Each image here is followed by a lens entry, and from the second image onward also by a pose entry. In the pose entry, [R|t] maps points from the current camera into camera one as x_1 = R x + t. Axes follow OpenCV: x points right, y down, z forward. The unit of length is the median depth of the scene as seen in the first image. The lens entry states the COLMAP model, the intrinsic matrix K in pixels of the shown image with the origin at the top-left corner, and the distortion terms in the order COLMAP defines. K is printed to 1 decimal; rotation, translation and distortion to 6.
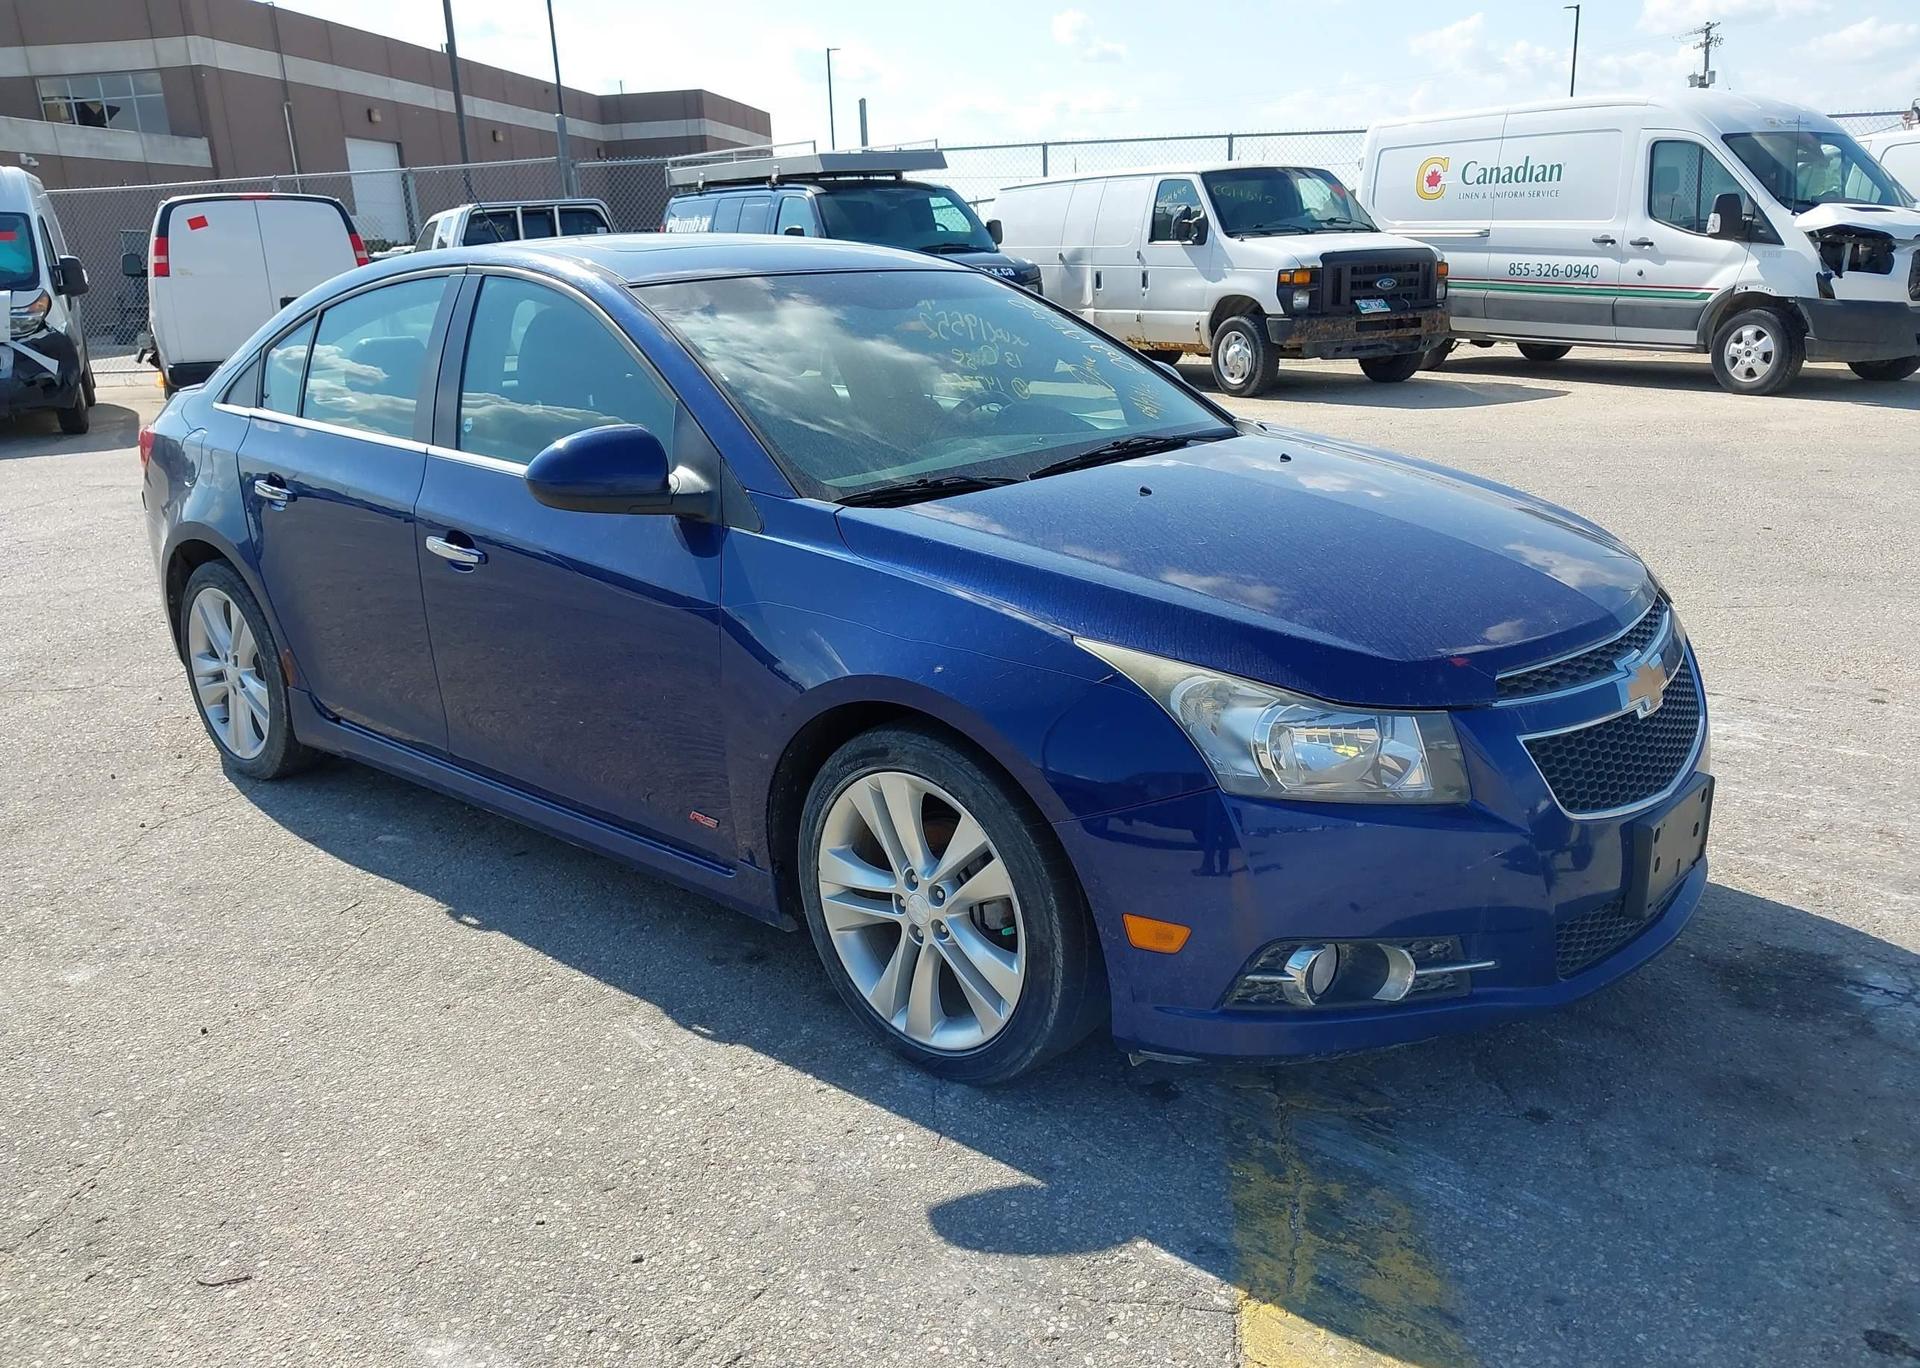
lens RADIAL K [[1531.6, 0, 952.0], [0, 1531.6, 699.6], [0, 0, 1]] dist [0.008504, -0.010616]
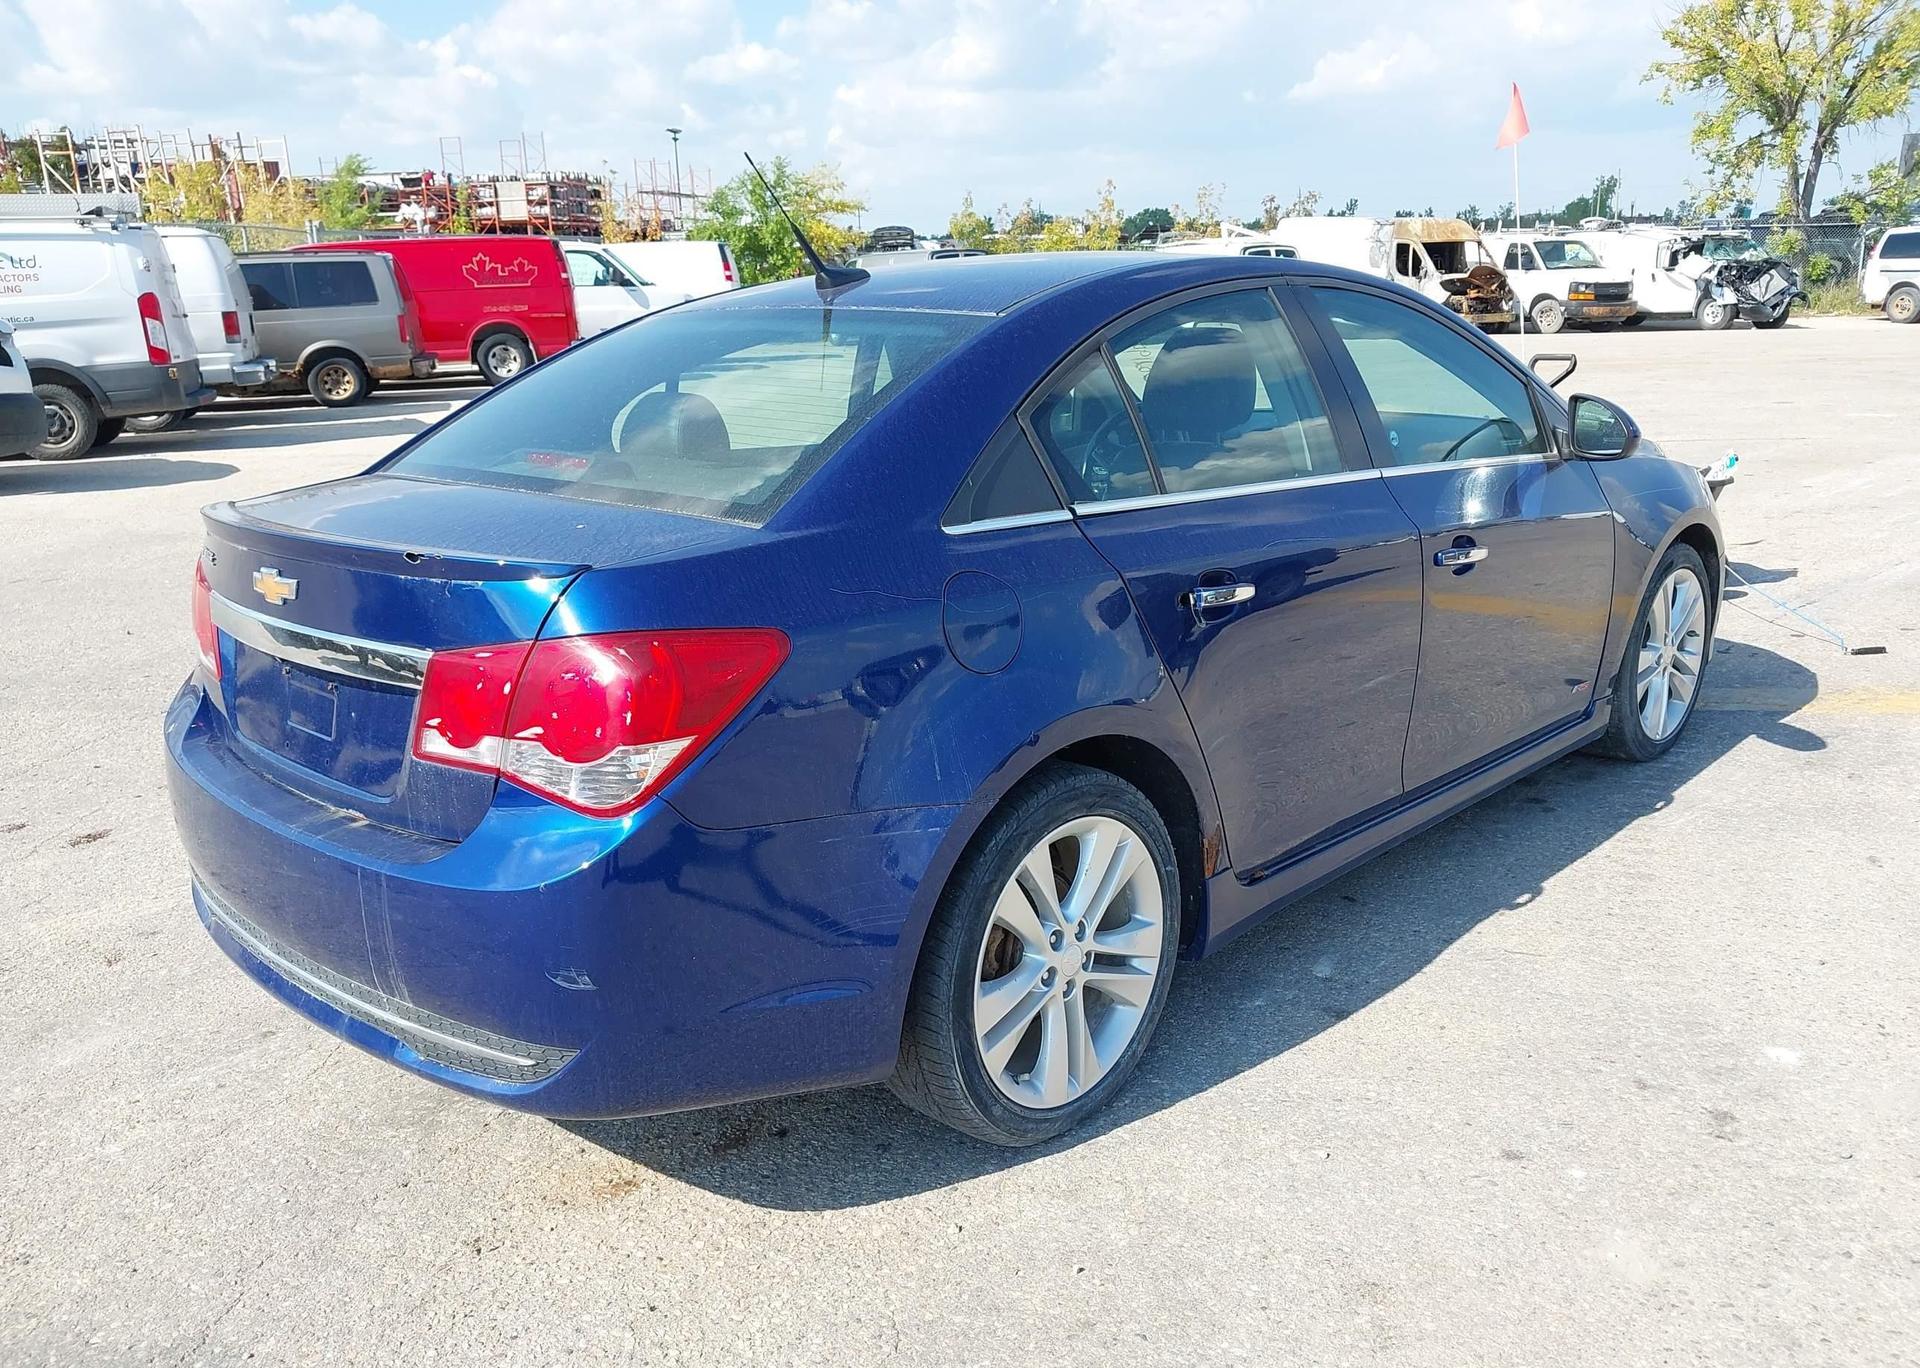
lens RADIAL K [[1531.6, 0, 961.9], [0, 1531.6, 673.6], [0, 0, 1]] dist [0.008504, -0.010616]
pose [[0.031373, -0.217844, 0.975479, -1.020049], [0.308835, 0.930315, 0.197825, -0.251293], [-0.950598, 0.295055, 0.096465, 0.958106]]
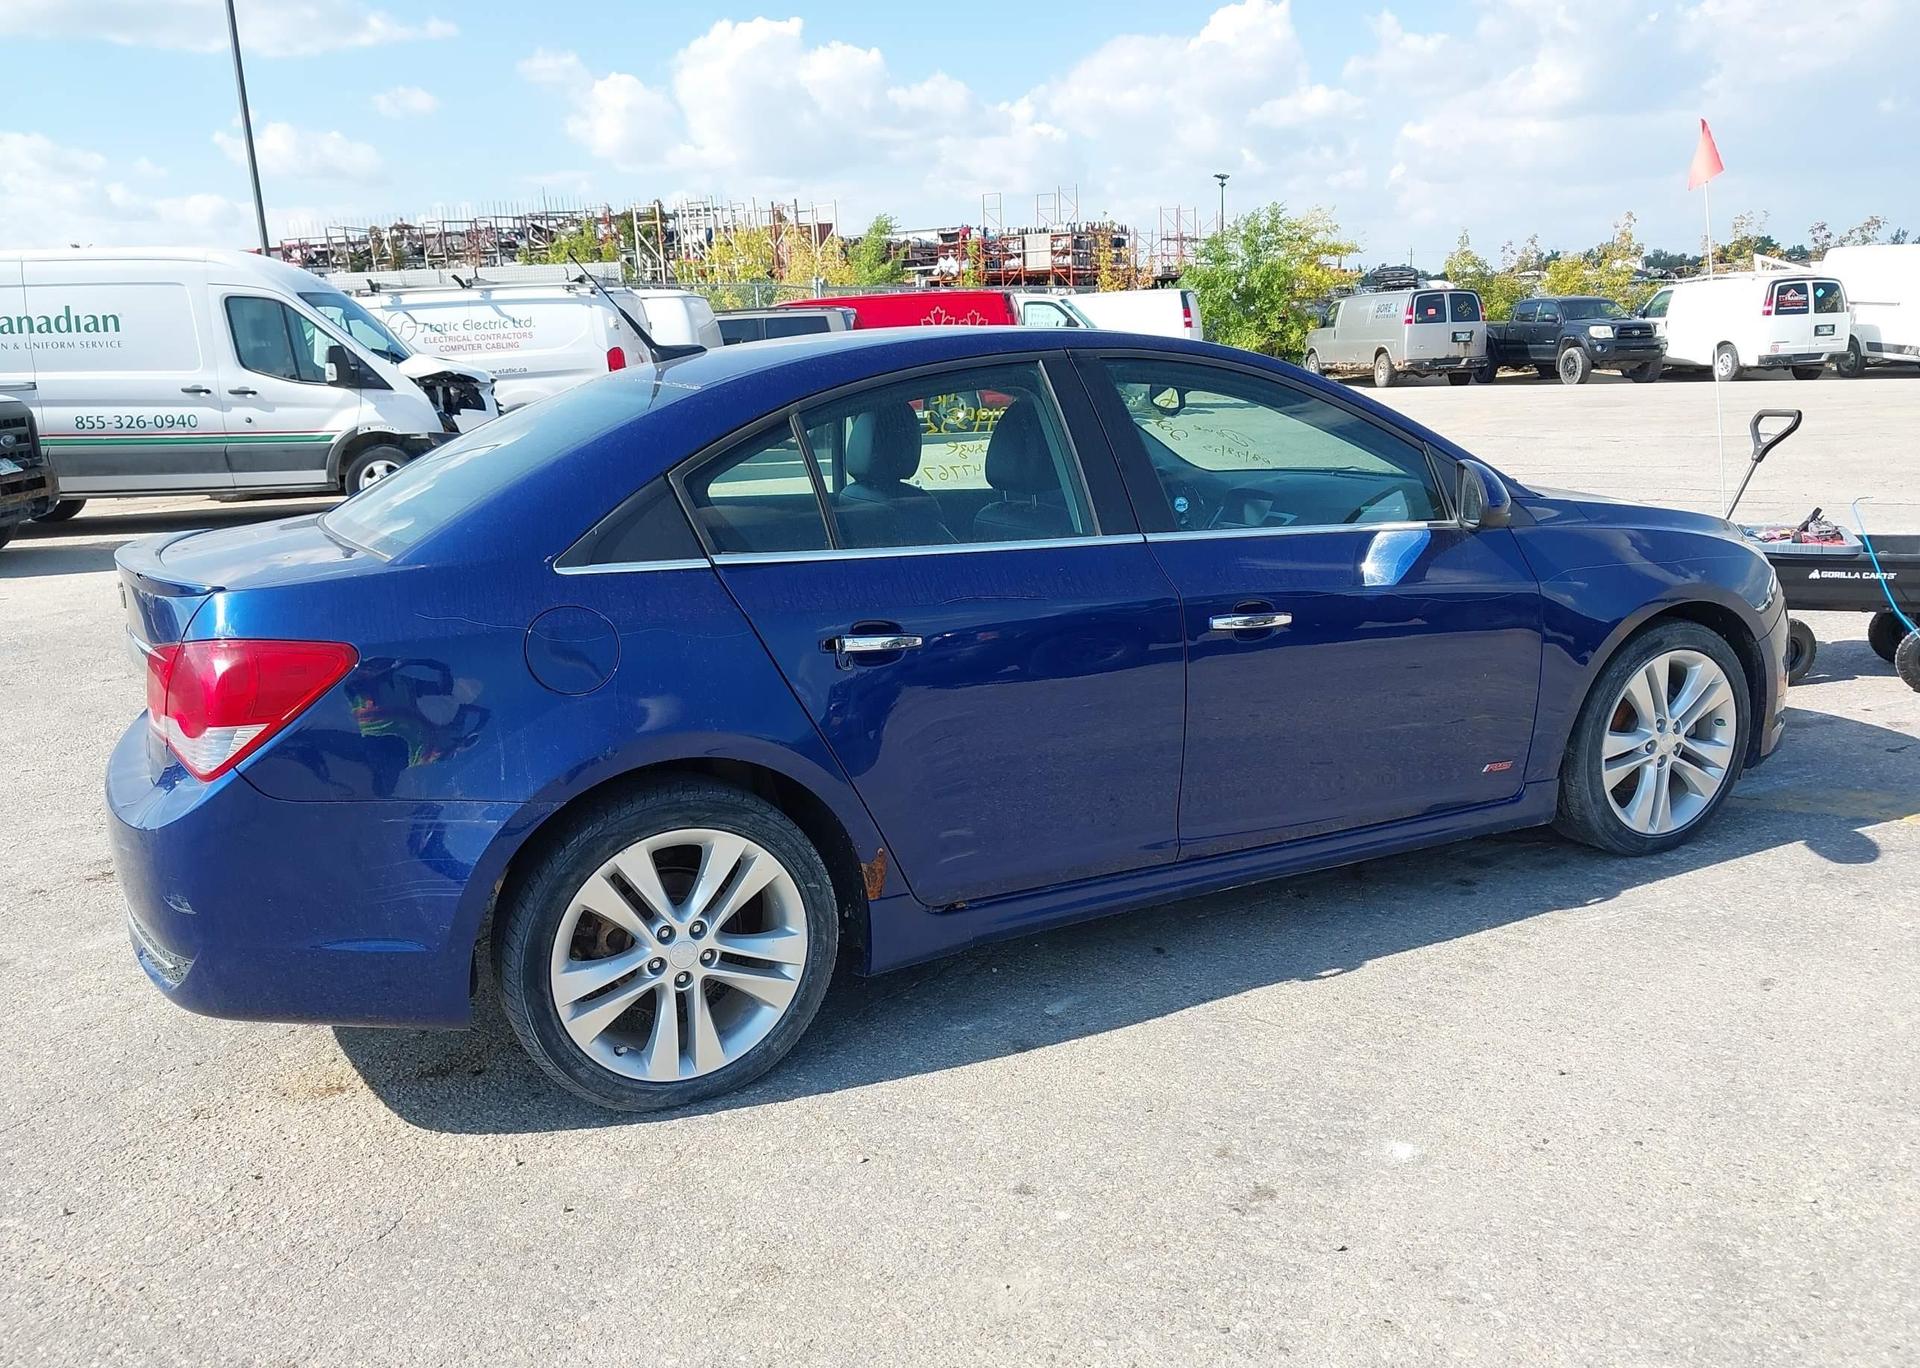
lens RADIAL K [[1531.6, 0, 967.6], [0, 1531.6, 672.6], [0, 0, 1]] dist [0.008504, -0.010616]
pose [[0.363787, -0.179347, 0.914053, -1.012205], [0.290555, 0.954177, 0.071582, -0.147533], [-0.885007, 0.239542, 0.399227, 0.598396]]
